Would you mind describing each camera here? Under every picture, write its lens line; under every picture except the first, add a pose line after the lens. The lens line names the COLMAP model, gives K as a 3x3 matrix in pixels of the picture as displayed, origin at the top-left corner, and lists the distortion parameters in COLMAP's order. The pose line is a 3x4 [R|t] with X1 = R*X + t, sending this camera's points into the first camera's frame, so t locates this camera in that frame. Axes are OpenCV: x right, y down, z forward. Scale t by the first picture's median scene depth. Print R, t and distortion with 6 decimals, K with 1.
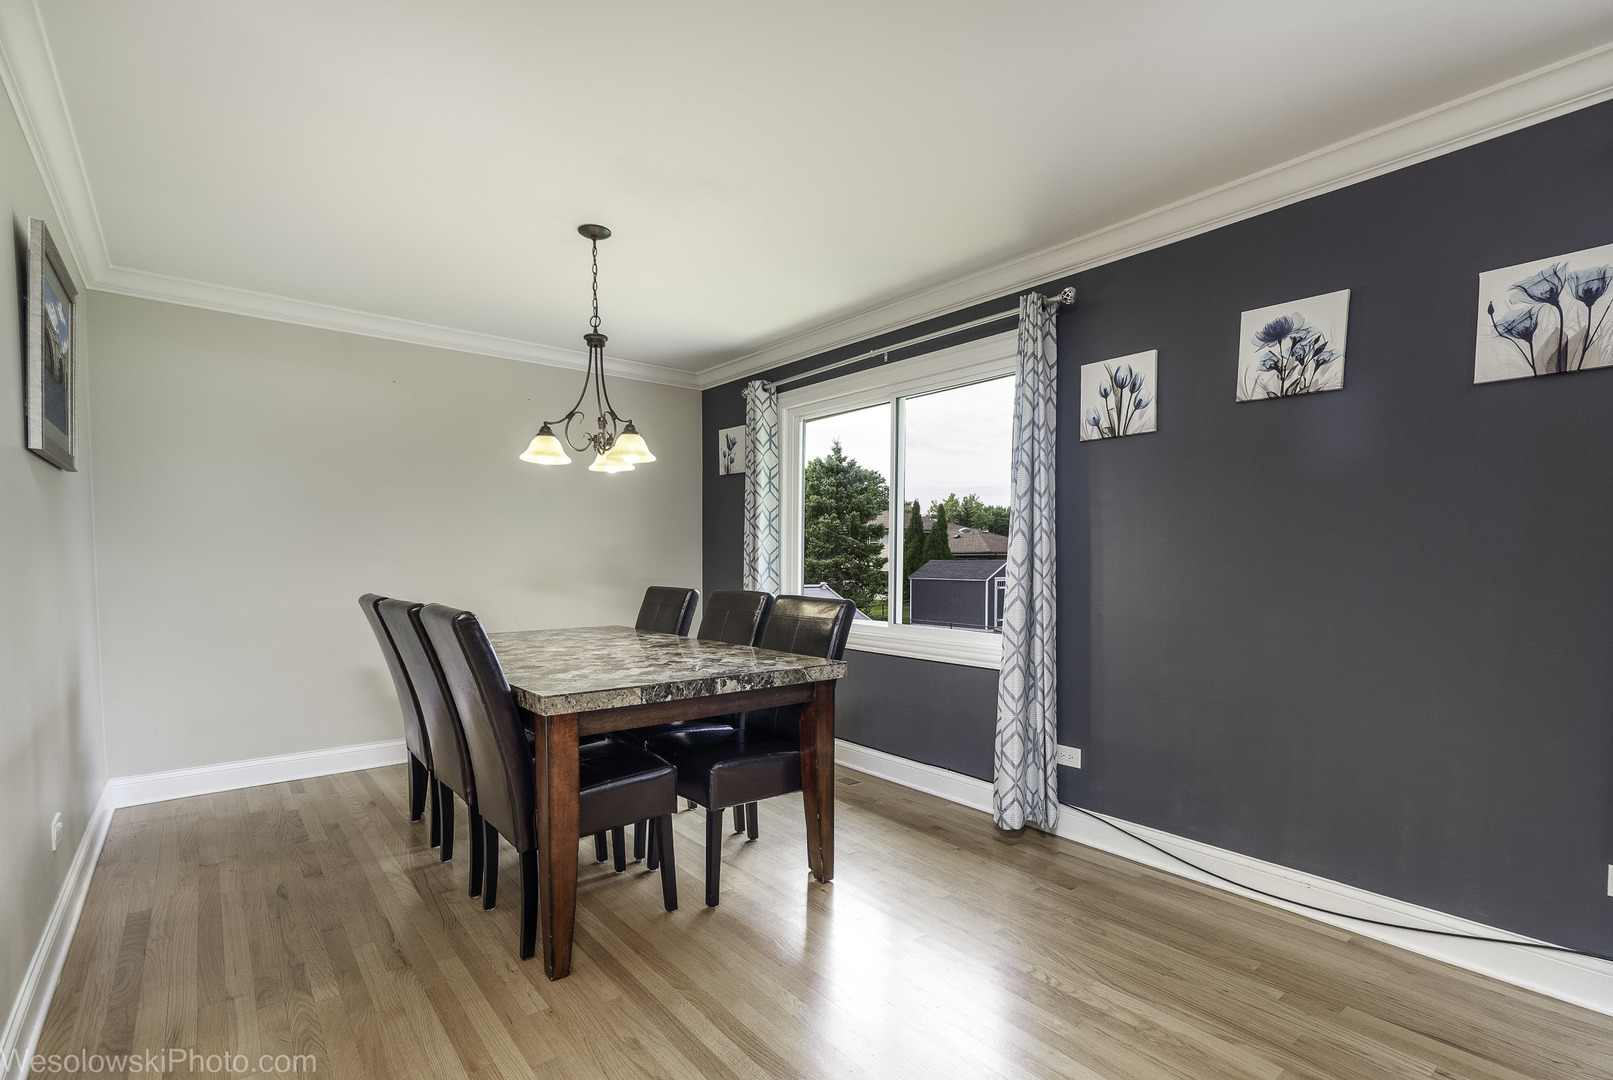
lens RADIAL K [[743.3, 0, 801.6], [0, 743.3, 586.3], [0, 0, 1]] dist [-0.001171, 0.006731]
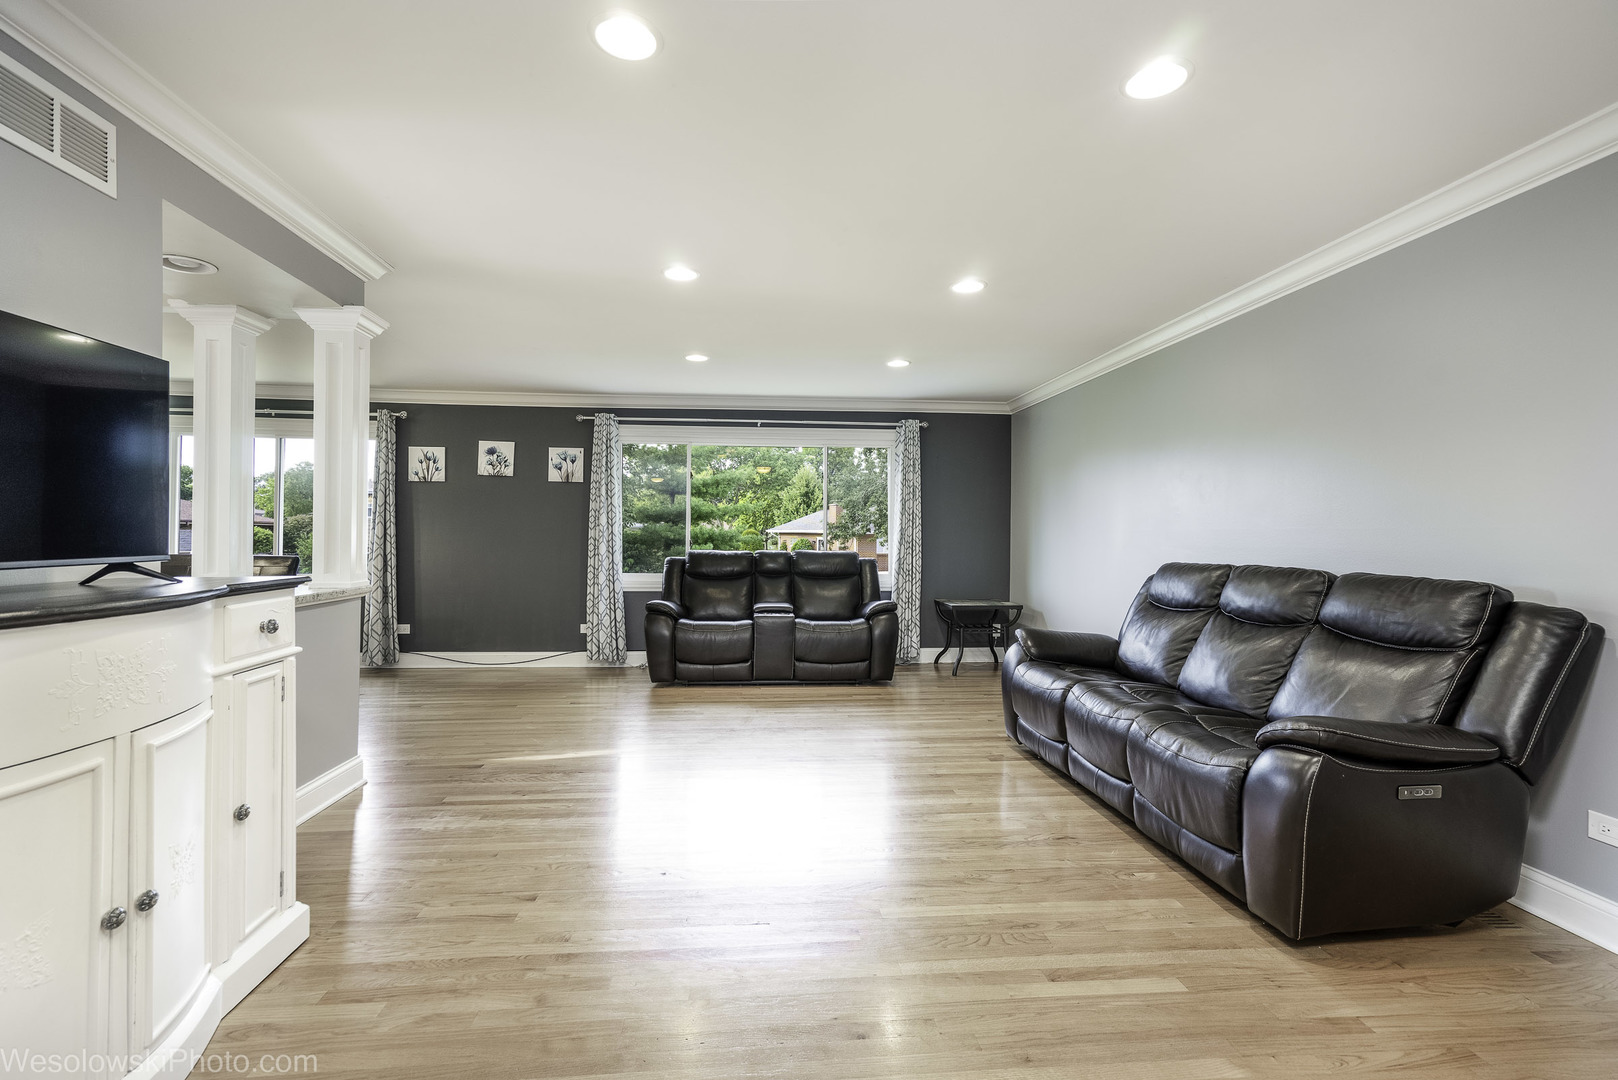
lens RADIAL K [[724.8, 0, 805.6], [0, 724.8, 534.6], [0, 0, 1]] dist [-0.003189, 0.005453]
pose [[0.559339, 0.002437, 0.828936, -0.718935], [0.023024, 0.999564, -0.018474, 0.025644], [-0.828619, 0.029419, 0.559039, -1.119606]]
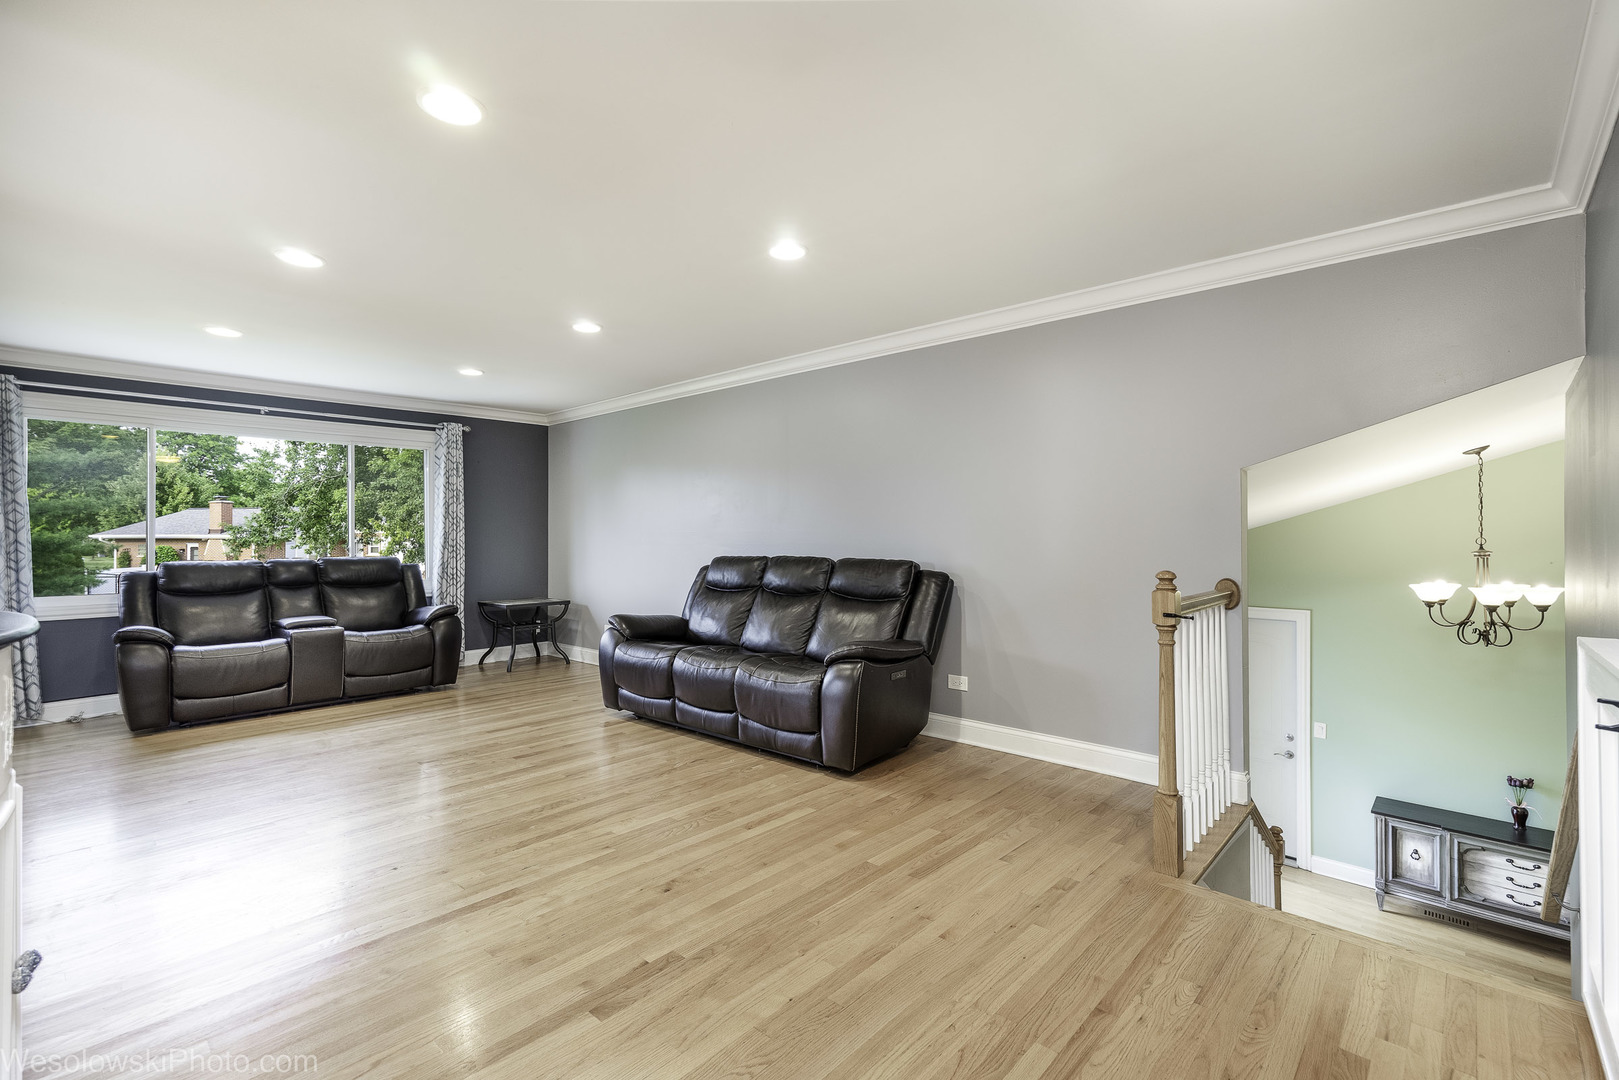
lens RADIAL K [[725.2, 0, 806.1], [0, 725.2, 534.6], [0, 0, 1]] dist [-0.003189, 0.005453]
pose [[-0.146036, 0.002481, 0.989276, -1.031019], [0.039786, 0.999203, 0.003368, 0.015808], [-0.988479, 0.039851, -0.146019, -0.890253]]
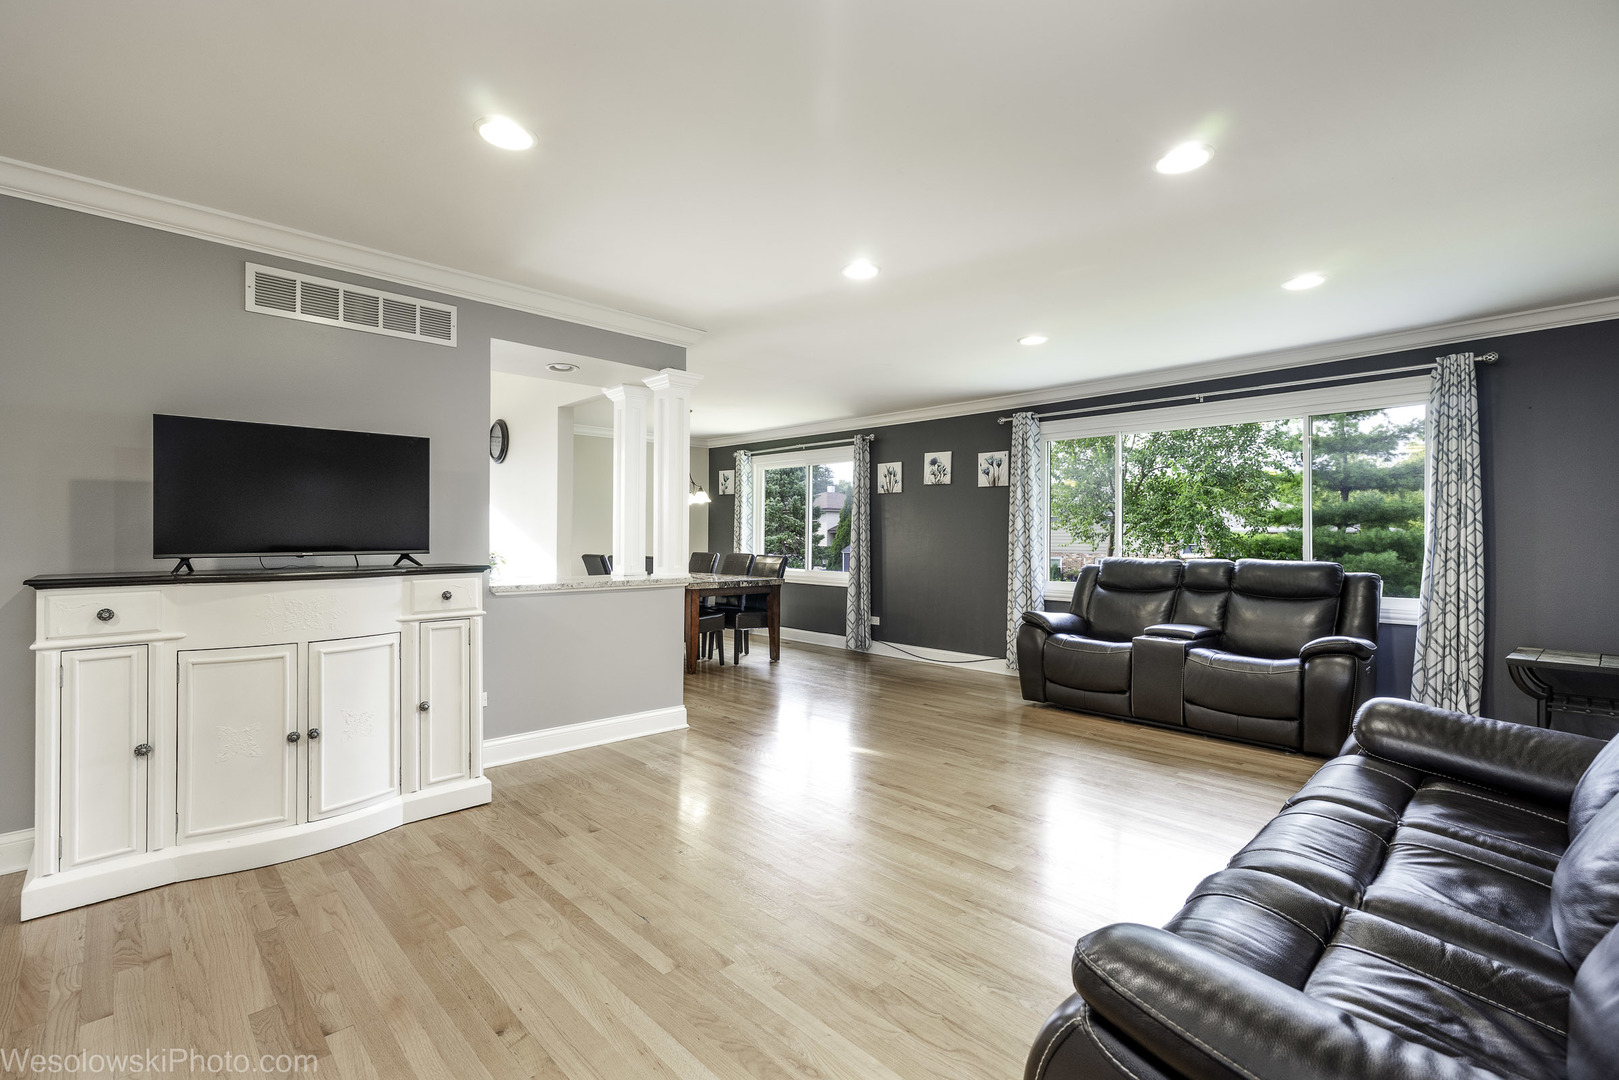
lens RADIAL K [[729.6, 0, 804.0], [0, 729.6, 527.1], [0, 0, 1]] dist [0.004155, -0.000177]
pose [[0.996846, 0.003549, 0.079278, -0.069266], [0.000210, 0.998878, -0.047355, 0.035646], [-0.079357, 0.047222, 0.995727, -1.426601]]
